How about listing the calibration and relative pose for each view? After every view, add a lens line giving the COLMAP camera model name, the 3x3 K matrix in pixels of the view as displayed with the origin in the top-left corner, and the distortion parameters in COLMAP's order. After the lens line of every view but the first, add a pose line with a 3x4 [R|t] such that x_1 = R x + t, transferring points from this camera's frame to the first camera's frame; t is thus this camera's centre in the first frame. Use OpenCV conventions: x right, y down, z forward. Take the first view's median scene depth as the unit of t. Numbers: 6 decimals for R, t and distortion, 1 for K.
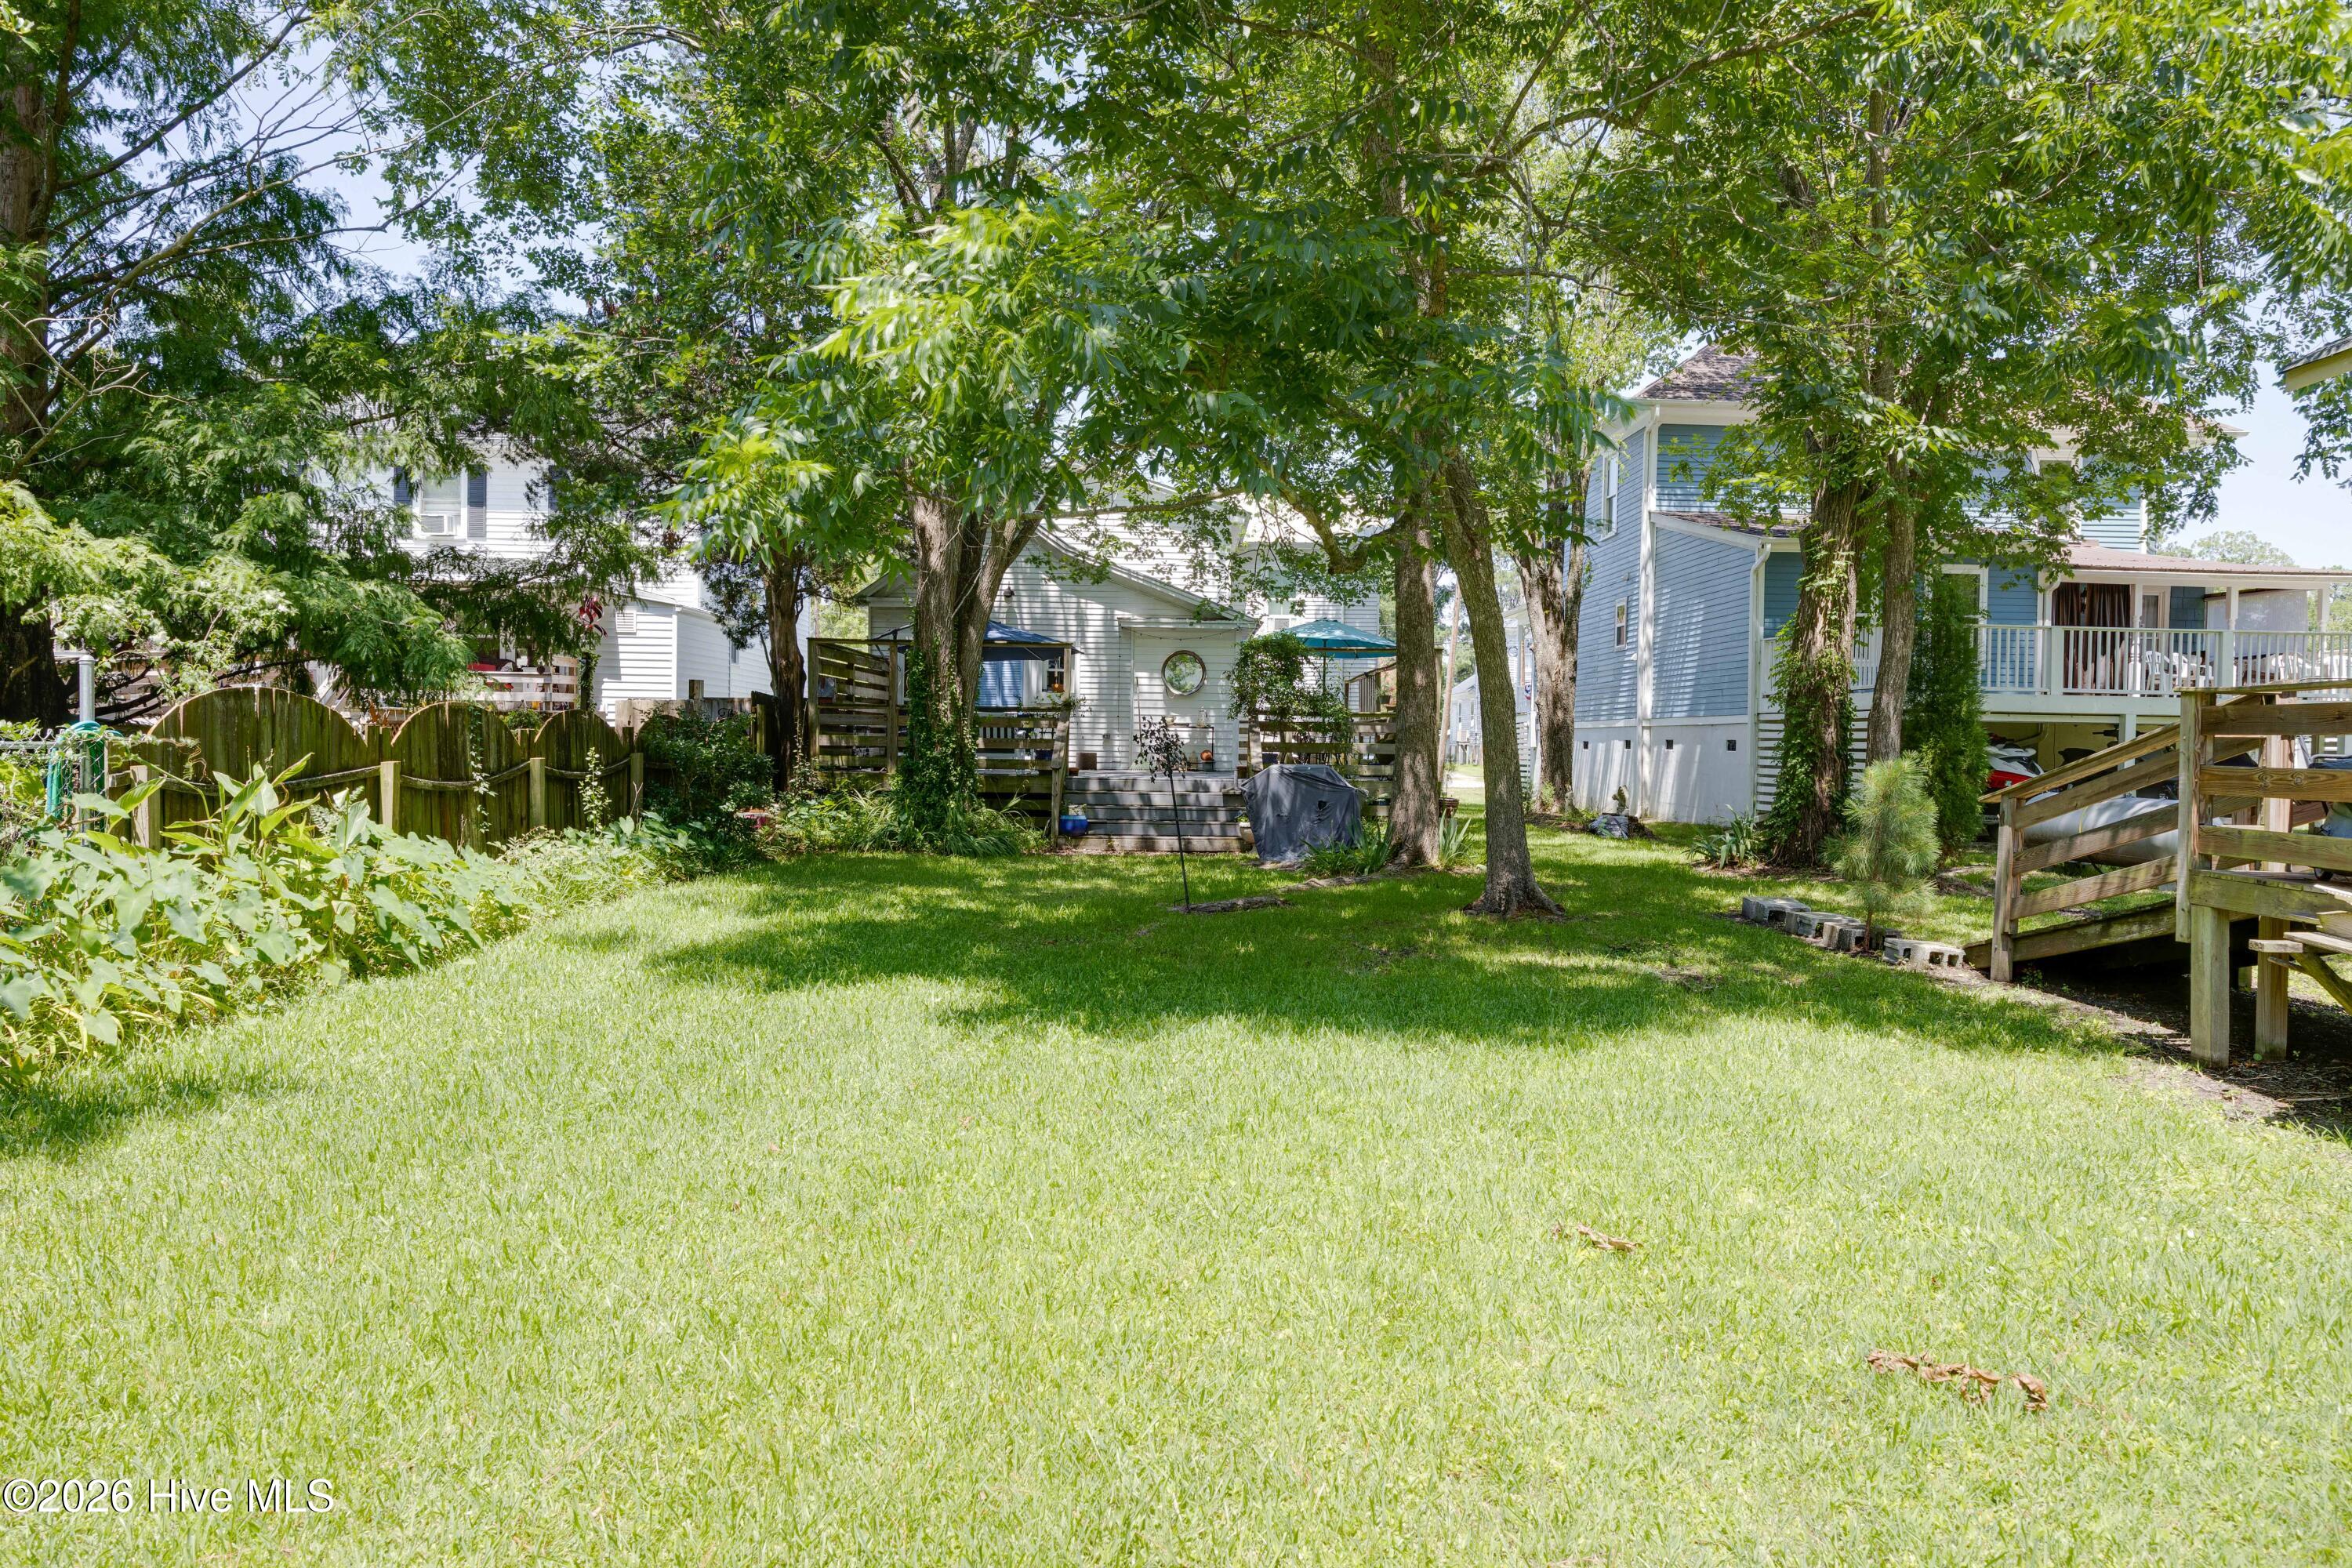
lens RADIAL K [[1446.3, 0, 1176.0], [0, 1446.3, 784.0], [0, 0, 1]] dist [-0.002317, -0.000746]
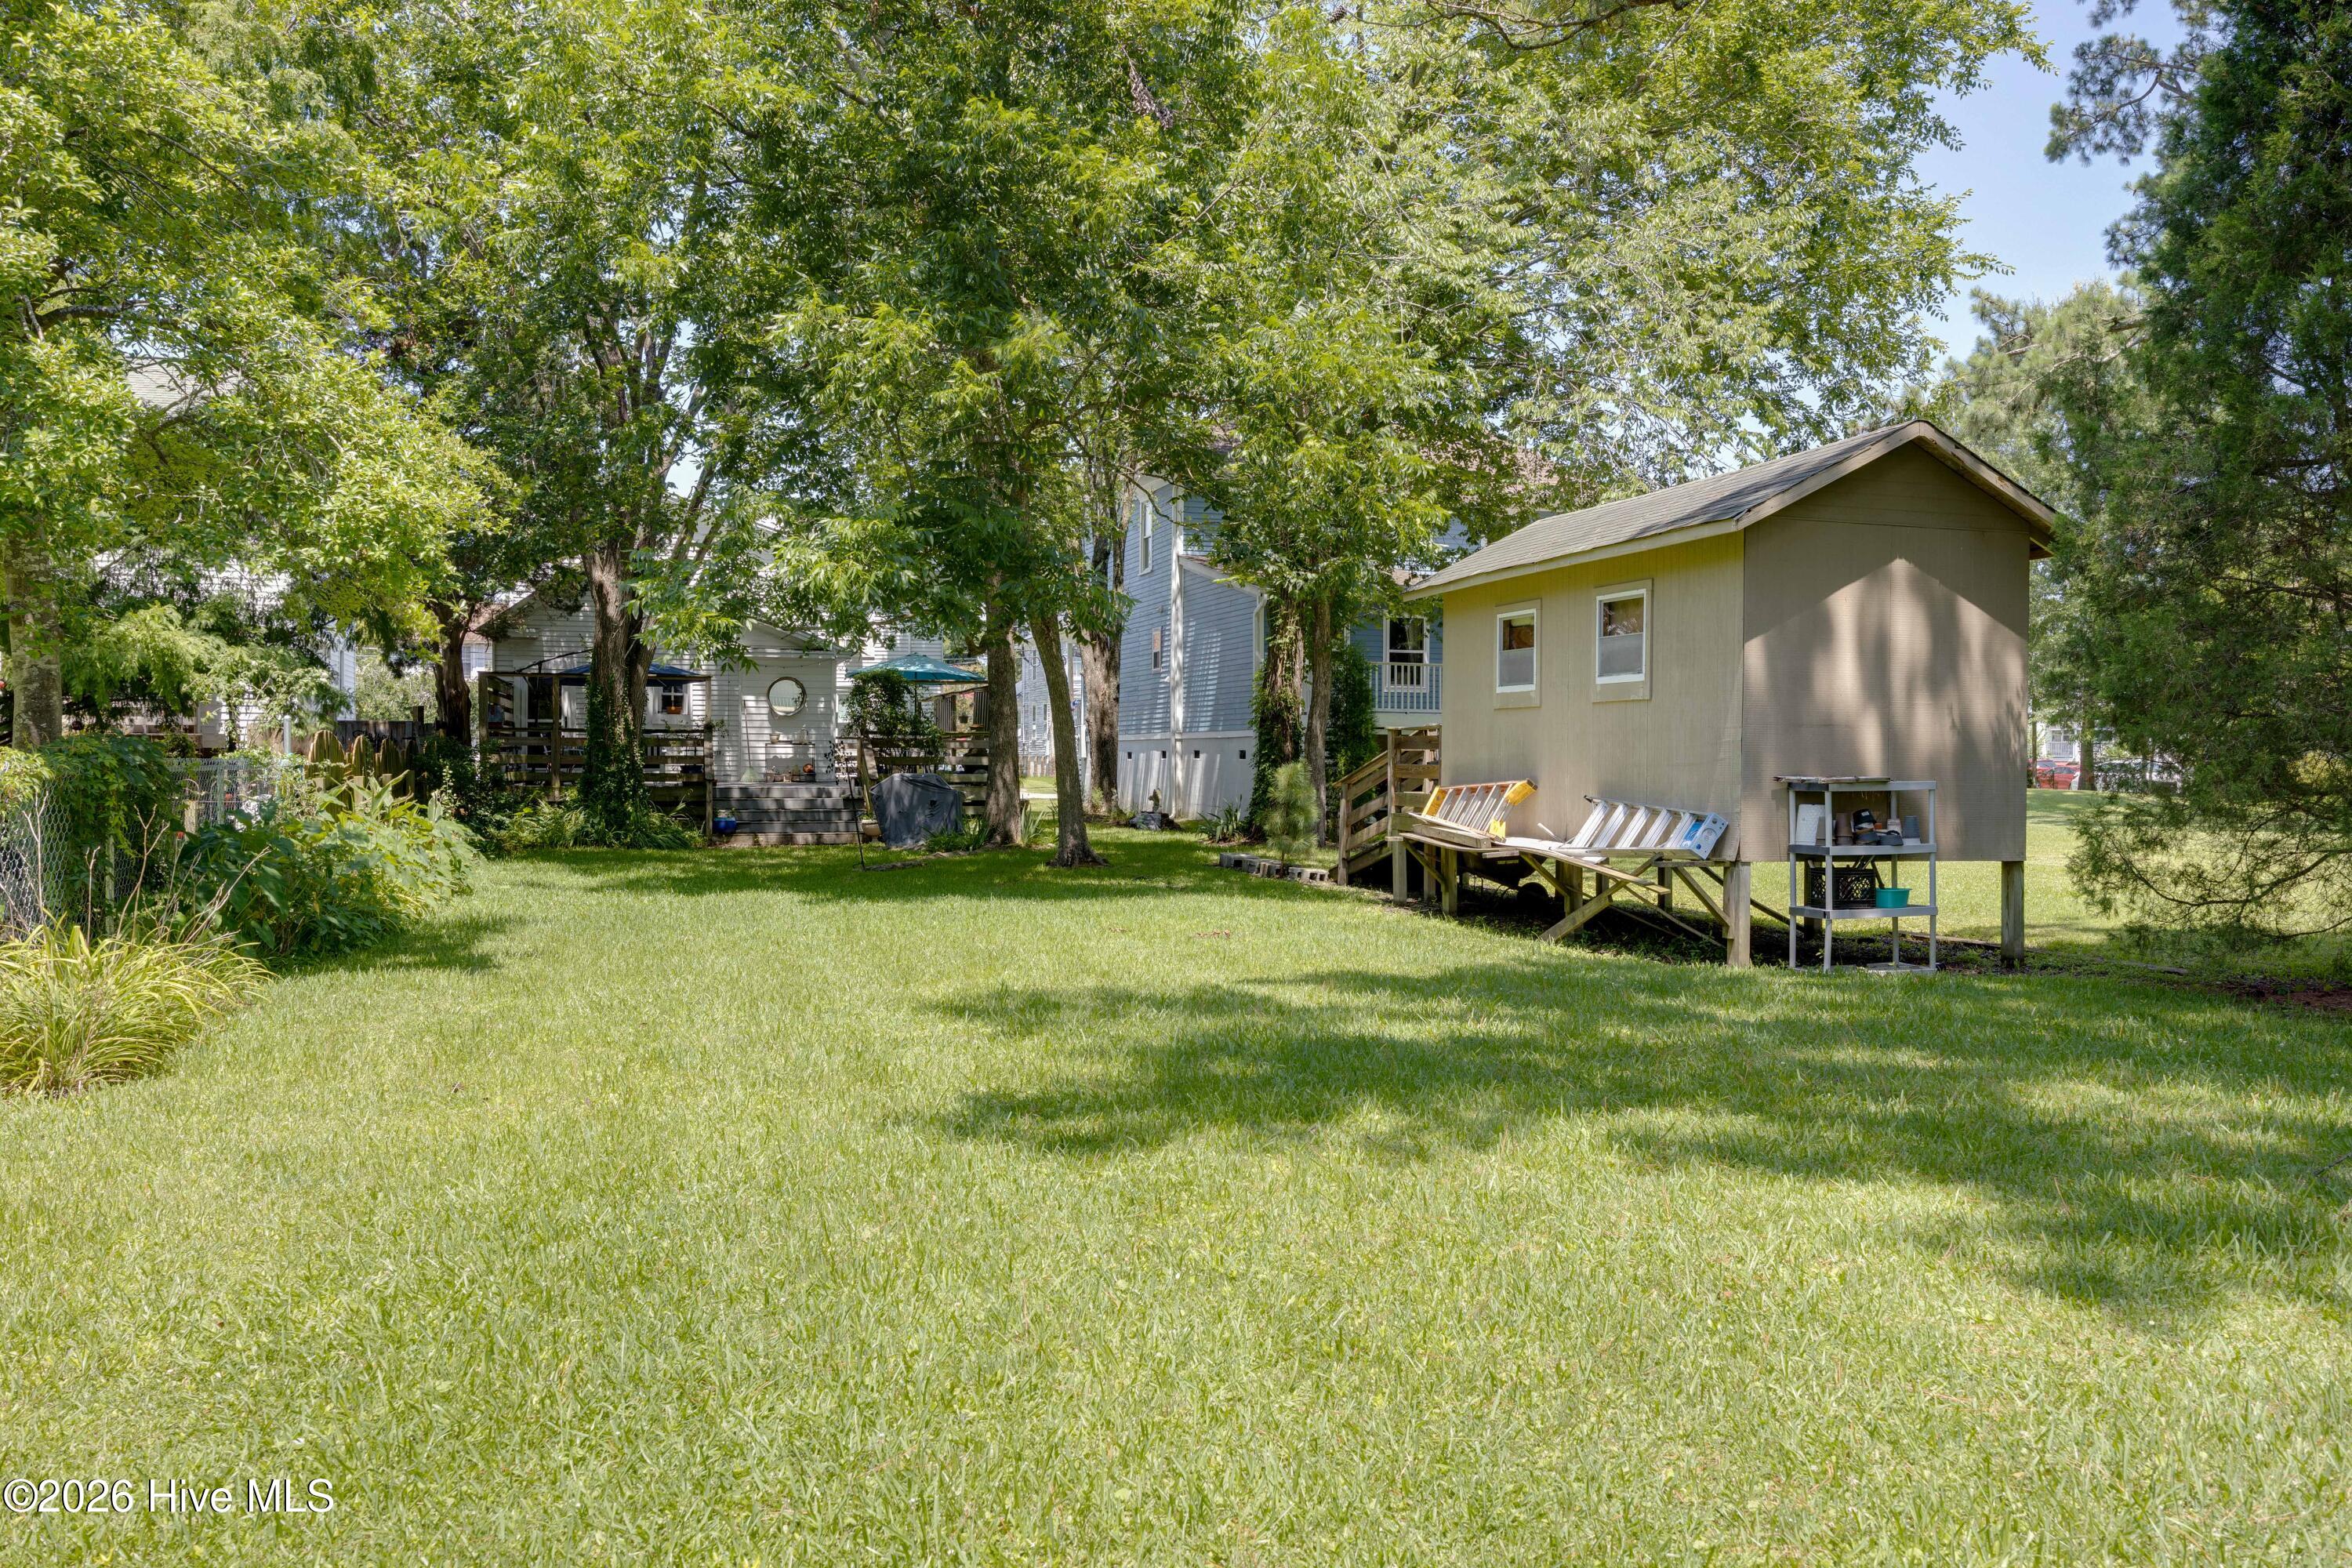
lens RADIAL K [[1446.3, 0, 1176.0], [0, 1446.3, 784.0], [0, 0, 1]] dist [-0.002317, -0.000746]
pose [[0.953410, -0.016419, 0.301231, -0.072709], [0.018764, 0.999812, -0.004895, 0.006276], [-0.301094, 0.010320, 0.953539, -0.283395]]
